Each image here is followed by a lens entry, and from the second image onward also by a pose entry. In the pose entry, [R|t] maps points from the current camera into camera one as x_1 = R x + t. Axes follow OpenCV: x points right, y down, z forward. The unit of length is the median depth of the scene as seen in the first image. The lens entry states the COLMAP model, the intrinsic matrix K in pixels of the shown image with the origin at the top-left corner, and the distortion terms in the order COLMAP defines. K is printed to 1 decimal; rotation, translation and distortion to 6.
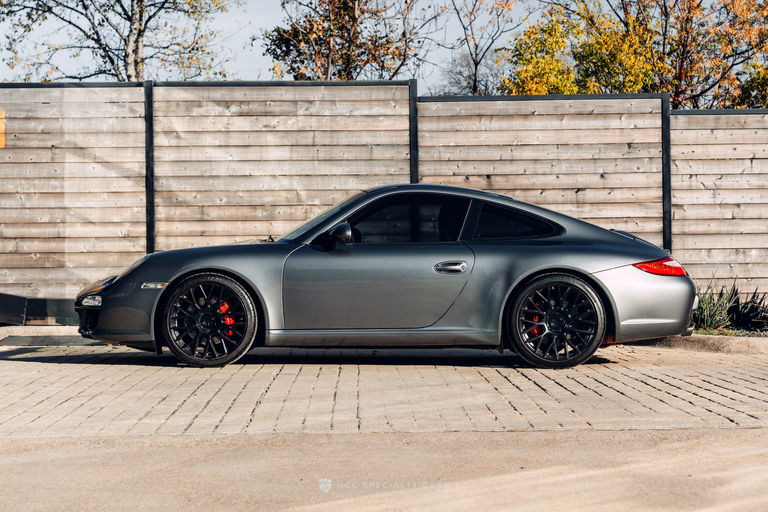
lens RADIAL K [[1629.3, 0, 384.0], [0, 1629.3, 256.0], [0, 0, 1]] dist [-0.016379, 0.331483]
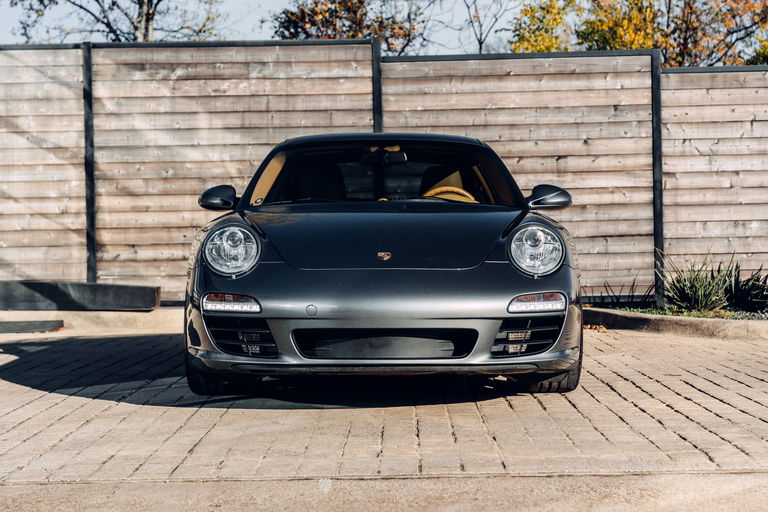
lens RADIAL K [[1473.2, 0, 384.0], [0, 1473.2, 256.0], [0, 0, 1]] dist [0.028331, 0.104182]
pose [[0.999601, -0.007538, -0.027227, 0.043595], [0.007910, 0.999876, 0.013586, 0.002403], [0.027121, -0.013796, 0.999537, 0.175326]]
